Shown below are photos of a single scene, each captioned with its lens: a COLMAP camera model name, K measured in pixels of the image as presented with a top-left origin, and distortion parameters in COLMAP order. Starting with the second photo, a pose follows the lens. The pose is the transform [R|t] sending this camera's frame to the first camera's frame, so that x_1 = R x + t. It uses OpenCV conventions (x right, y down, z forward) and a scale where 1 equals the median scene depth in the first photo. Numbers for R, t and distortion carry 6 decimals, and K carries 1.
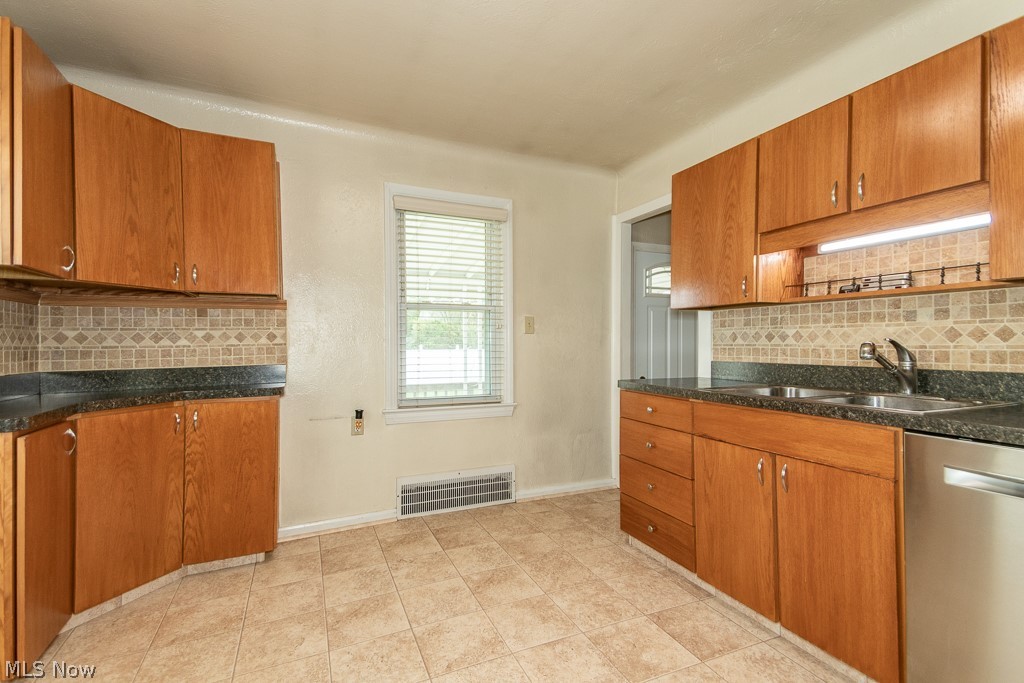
lens RADIAL K [[458.1, 0, 502.9], [0, 458.1, 350.1], [0, 0, 1]] dist [0.070042, -0.029891]
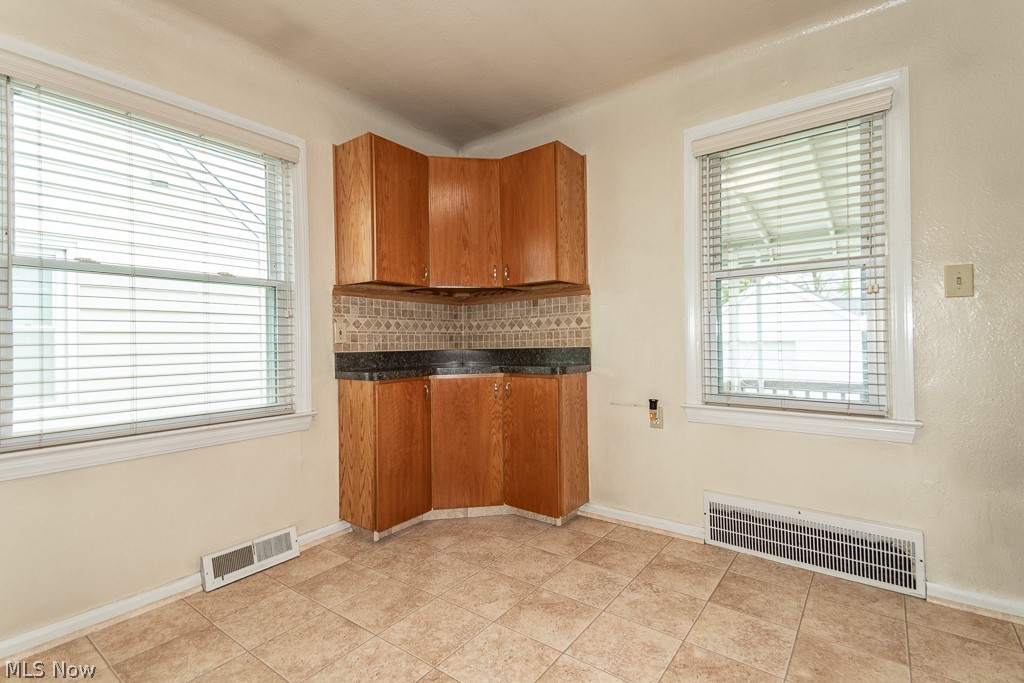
lens RADIAL K [[460.0, 0, 516.8], [0, 460.0, 341.2], [0, 0, 1]] dist [0.059121, -0.024036]
pose [[0.500013, -0.003910, -0.866009, 0.365166], [-0.000382, 0.999989, -0.004736, 0.024182], [0.866018, 0.002699, 0.500006, 0.363142]]
